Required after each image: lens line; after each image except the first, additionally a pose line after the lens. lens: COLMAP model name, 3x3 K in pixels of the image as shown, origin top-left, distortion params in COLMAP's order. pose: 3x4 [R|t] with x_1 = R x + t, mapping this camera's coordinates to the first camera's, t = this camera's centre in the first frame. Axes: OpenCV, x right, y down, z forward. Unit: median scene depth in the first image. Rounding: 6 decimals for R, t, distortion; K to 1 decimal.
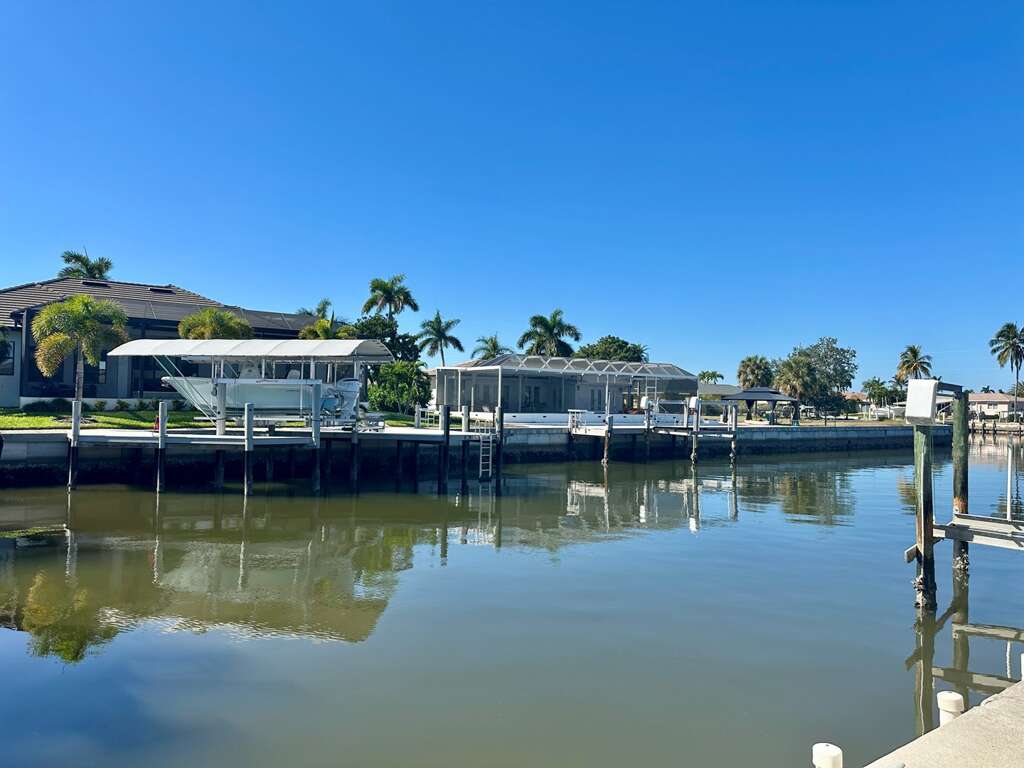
lens RADIAL K [[717.6, 0, 511.9], [0, 717.6, 389.7], [0, 0, 1]] dist [0.024890, -0.015853]
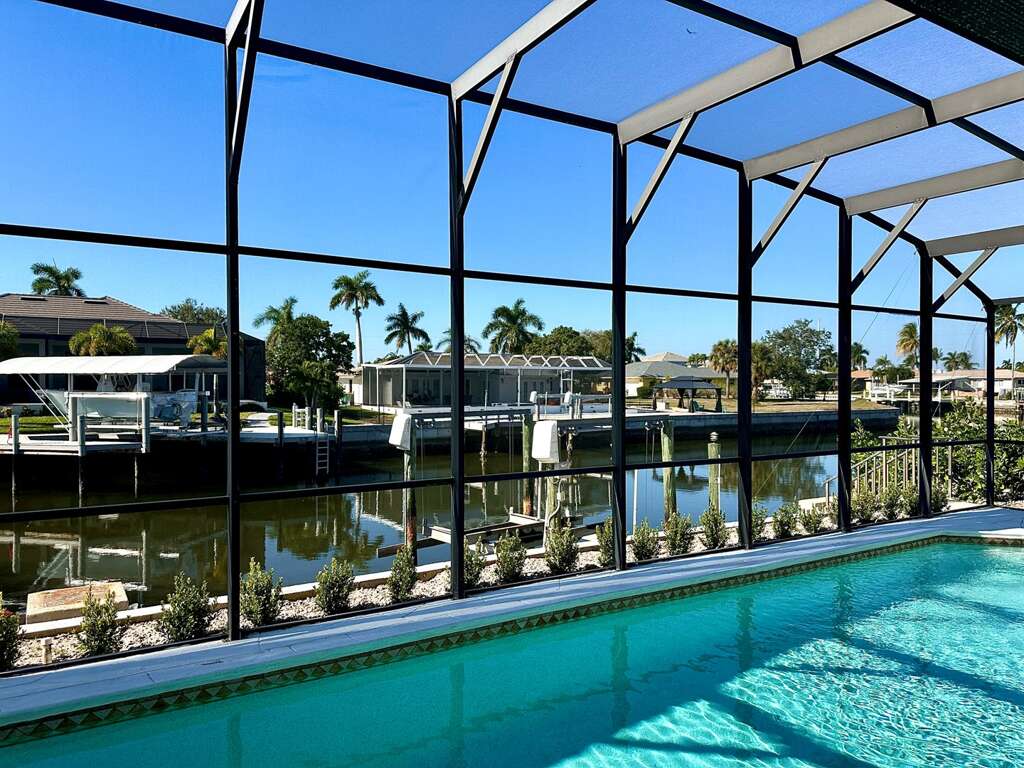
lens RADIAL K [[717.6, 0, 505.9], [0, 717.6, 384.9], [0, 0, 1]] dist [0.024890, -0.015853]
pose [[0.997819, -0.016013, -0.064036, 0.112965], [0.017415, 0.999619, 0.021400, -0.012812], [0.063669, -0.022469, 0.997718, -0.036234]]
